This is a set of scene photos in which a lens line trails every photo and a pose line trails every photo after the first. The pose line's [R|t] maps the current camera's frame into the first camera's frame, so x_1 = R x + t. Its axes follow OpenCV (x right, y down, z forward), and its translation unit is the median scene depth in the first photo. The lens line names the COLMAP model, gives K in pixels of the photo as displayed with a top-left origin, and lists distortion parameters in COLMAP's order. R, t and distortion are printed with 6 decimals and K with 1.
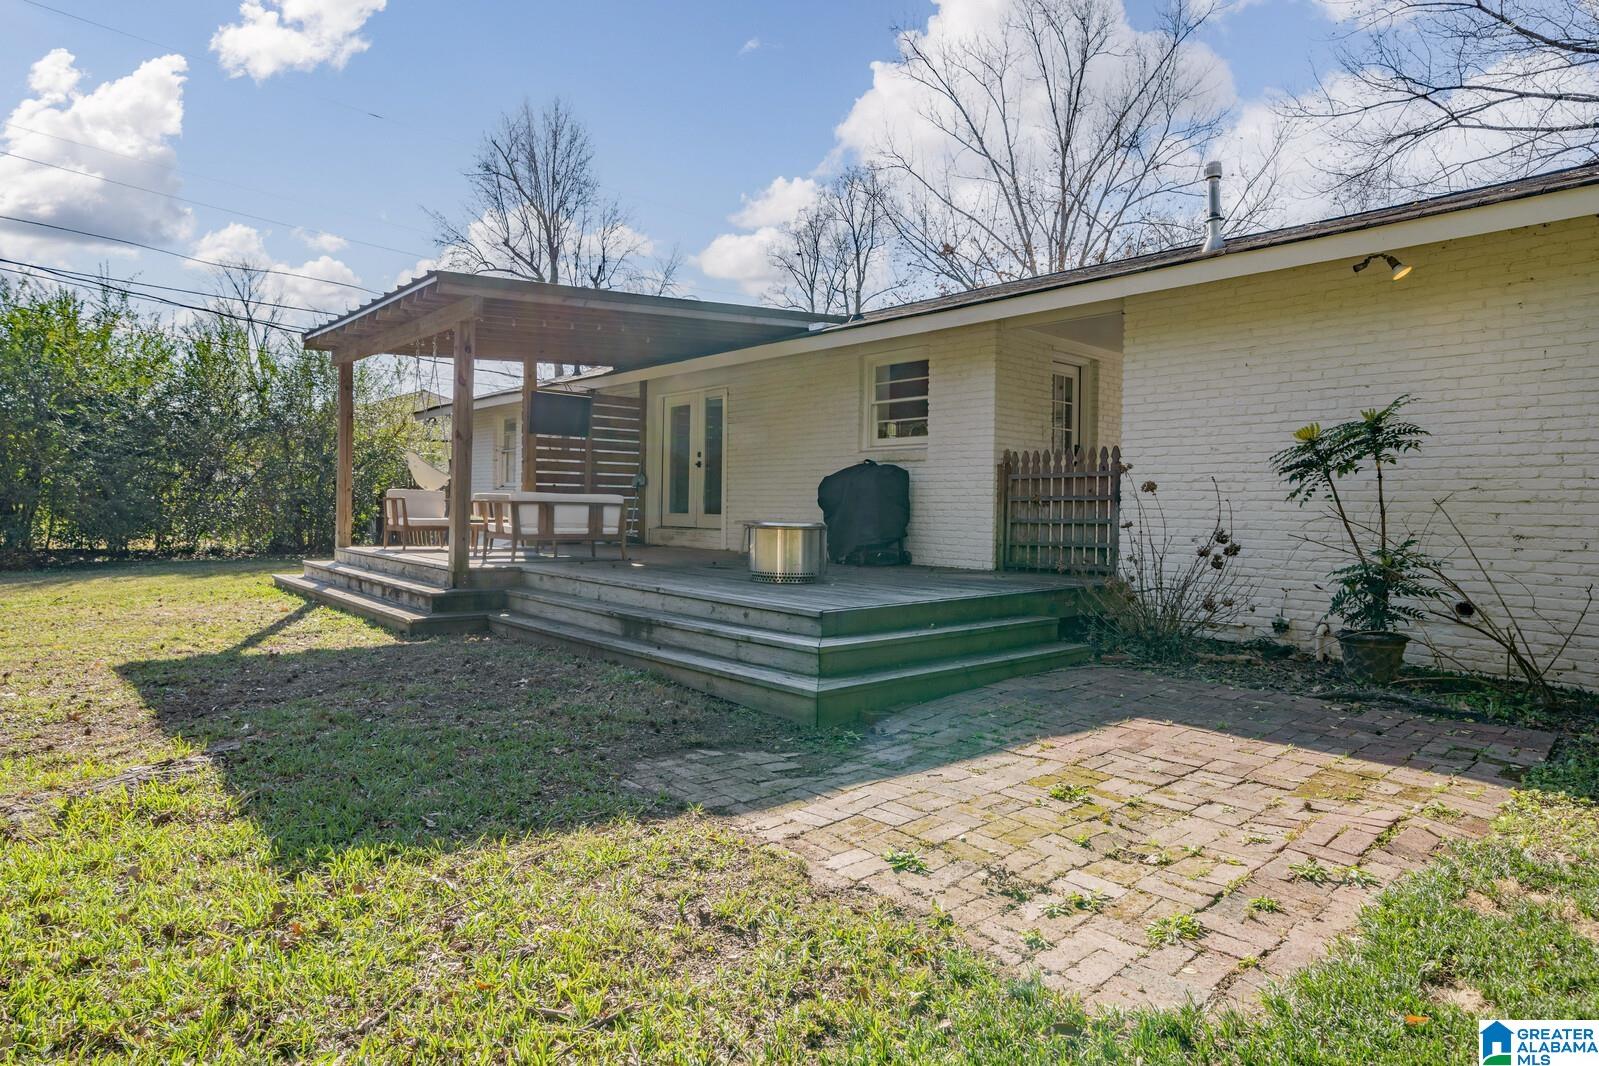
lens RADIAL K [[899.5, 0, 803.4], [0, 899.5, 528.1], [0, 0, 1]] dist [-0.000462, -0.000014]
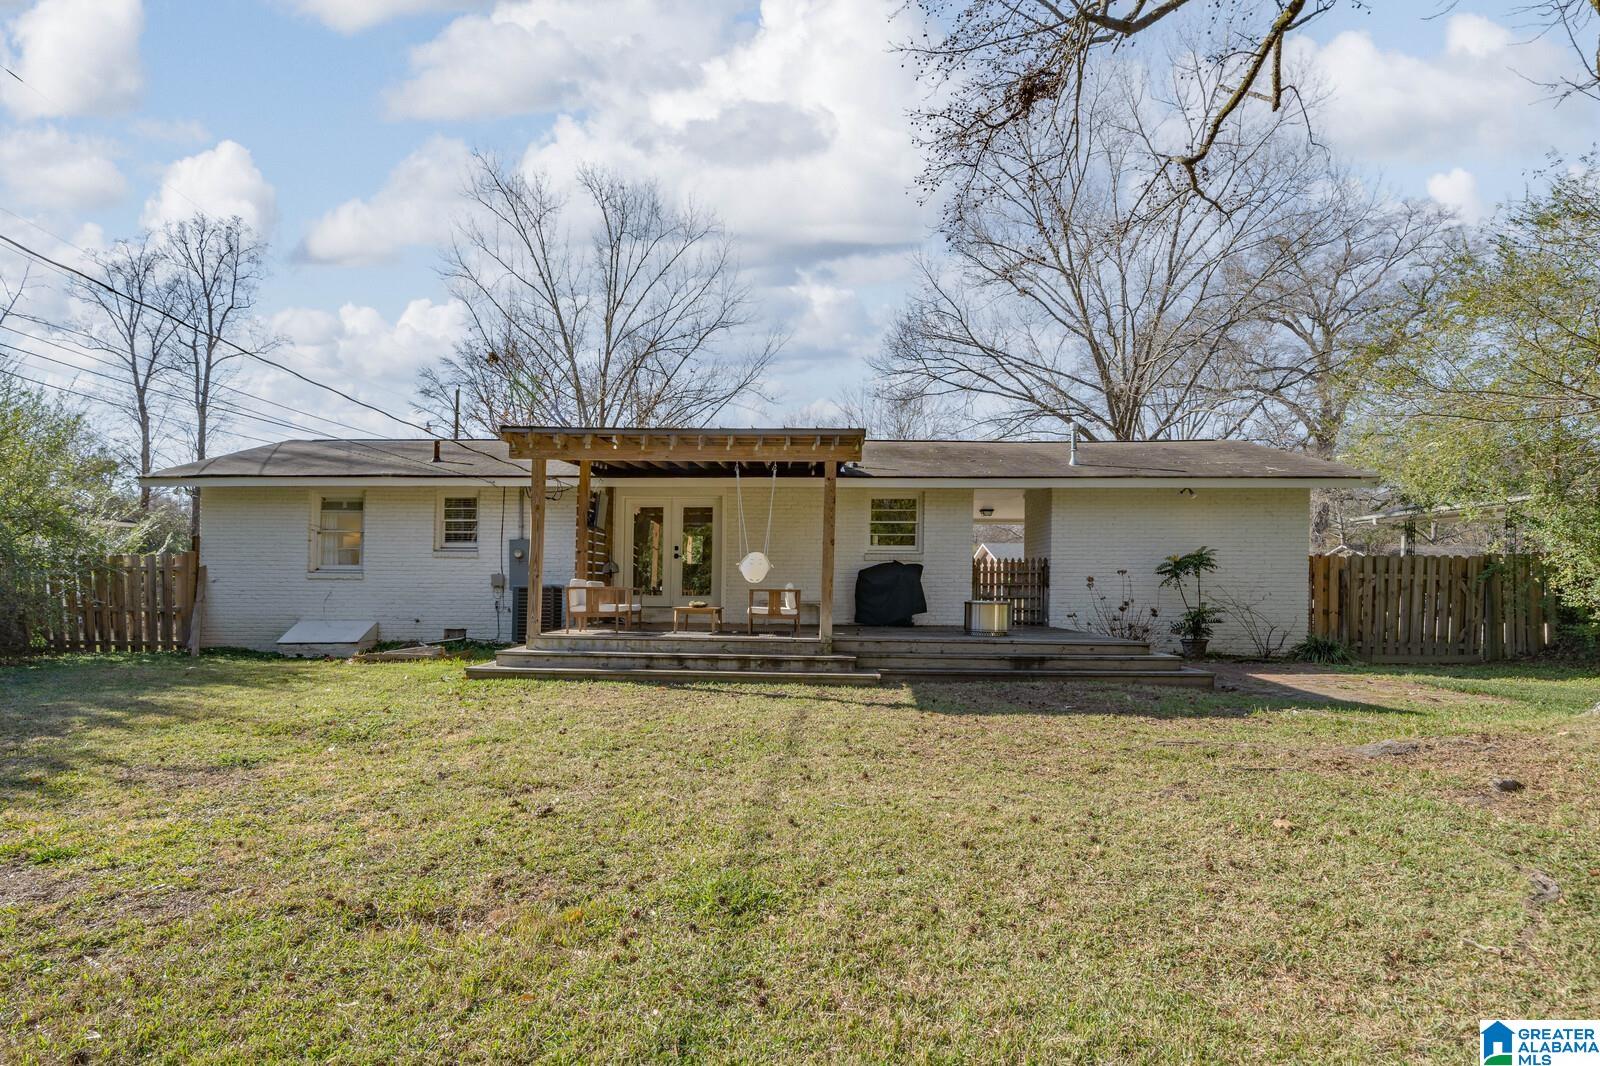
lens RADIAL K [[806.1, 0, 755.9], [0, 806.1, 581.5], [0, 0, 1]] dist [0.001564, 0.000379]
pose [[0.695609, -0.004793, 0.718405, -1.044494], [0.019995, 0.999720, -0.012690, -0.023844], [-0.718142, 0.023192, 0.695510, 0.181720]]
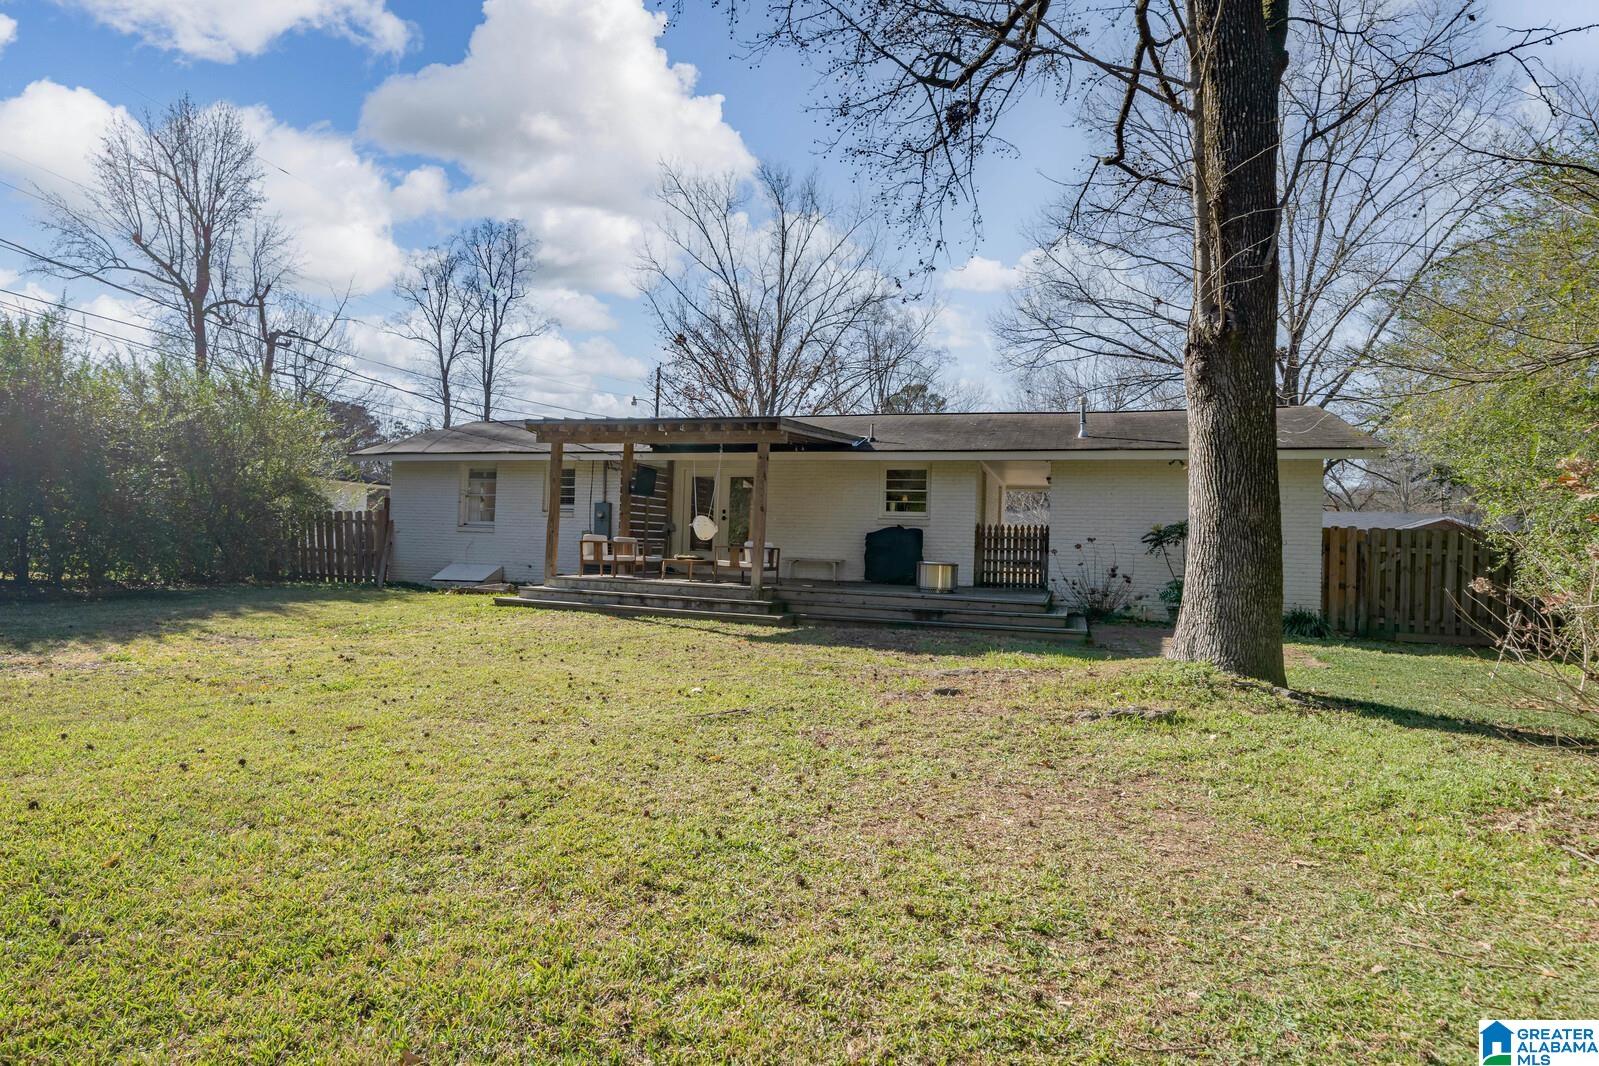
lens RADIAL K [[834.6, 0, 799.6], [0, 834.6, 535.8], [0, 0, 1]] dist [-0.003193, -0.000119]
pose [[0.864228, 0.019951, 0.502705, -0.860060], [-0.008291, 0.999642, -0.025420, -0.010710], [-0.503032, 0.017801, 0.864084, -0.294021]]
